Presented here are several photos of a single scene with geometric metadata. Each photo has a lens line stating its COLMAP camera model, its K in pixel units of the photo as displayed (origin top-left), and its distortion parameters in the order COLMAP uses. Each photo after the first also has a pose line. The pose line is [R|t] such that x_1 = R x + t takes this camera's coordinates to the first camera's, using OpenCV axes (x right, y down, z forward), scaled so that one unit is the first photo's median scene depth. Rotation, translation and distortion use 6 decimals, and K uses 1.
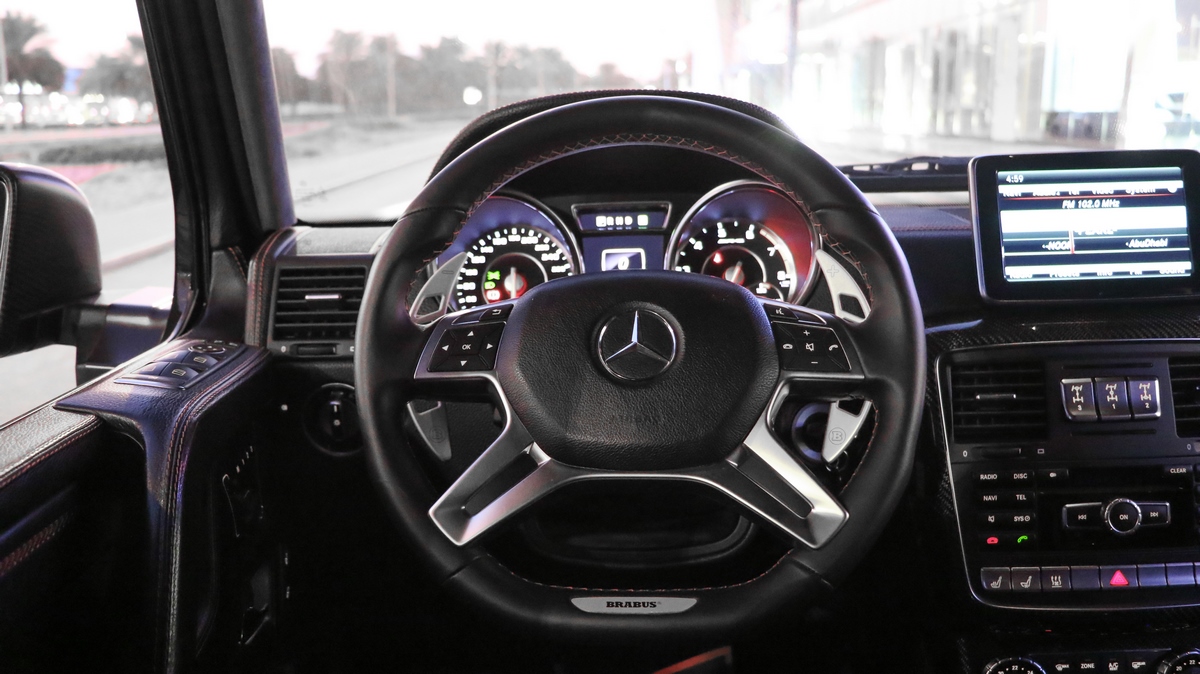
lens RADIAL K [[1223.6, 0, 602.2], [0, 1223.6, 320.6], [0, 0, 1]] dist [-0.178749, 0.353458]
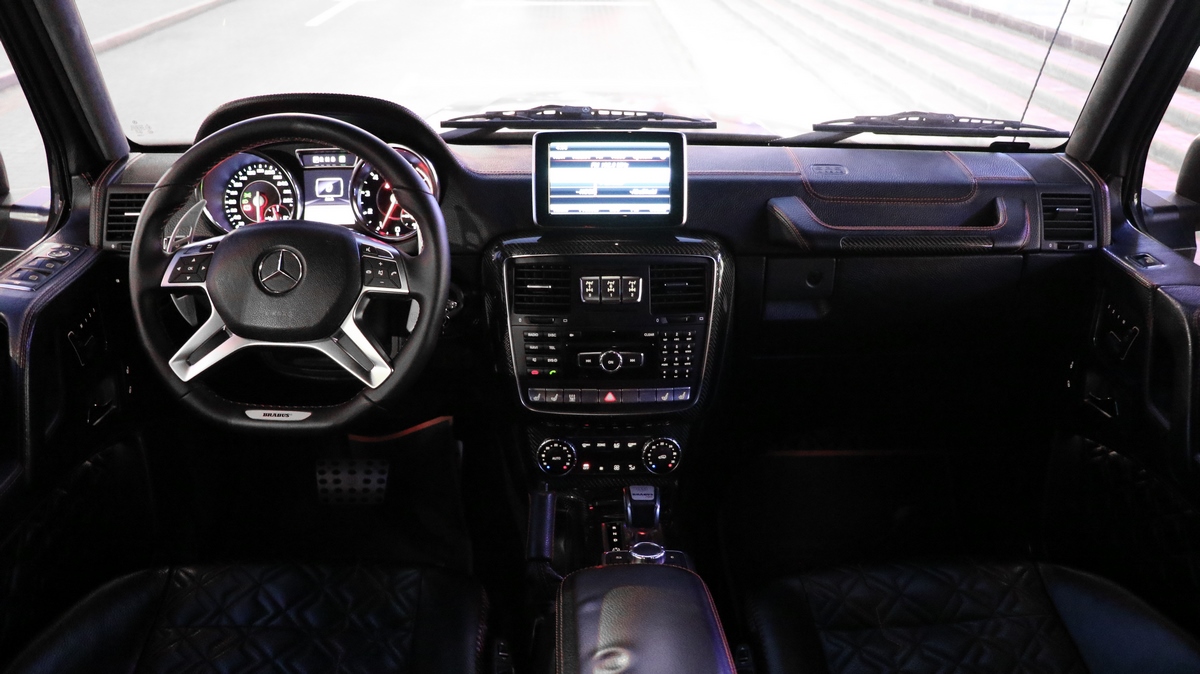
lens RADIAL K [[1074.8, 0, 600.4], [0, 1074.8, 387.4], [0, 0, 1]] dist [-0.223906, 0.251364]
pose [[0.998939, 0.021096, 0.040947, 0.344811], [-0.031611, 0.960549, 0.276310, -0.202420], [-0.033503, -0.277311, 0.960196, -0.415239]]
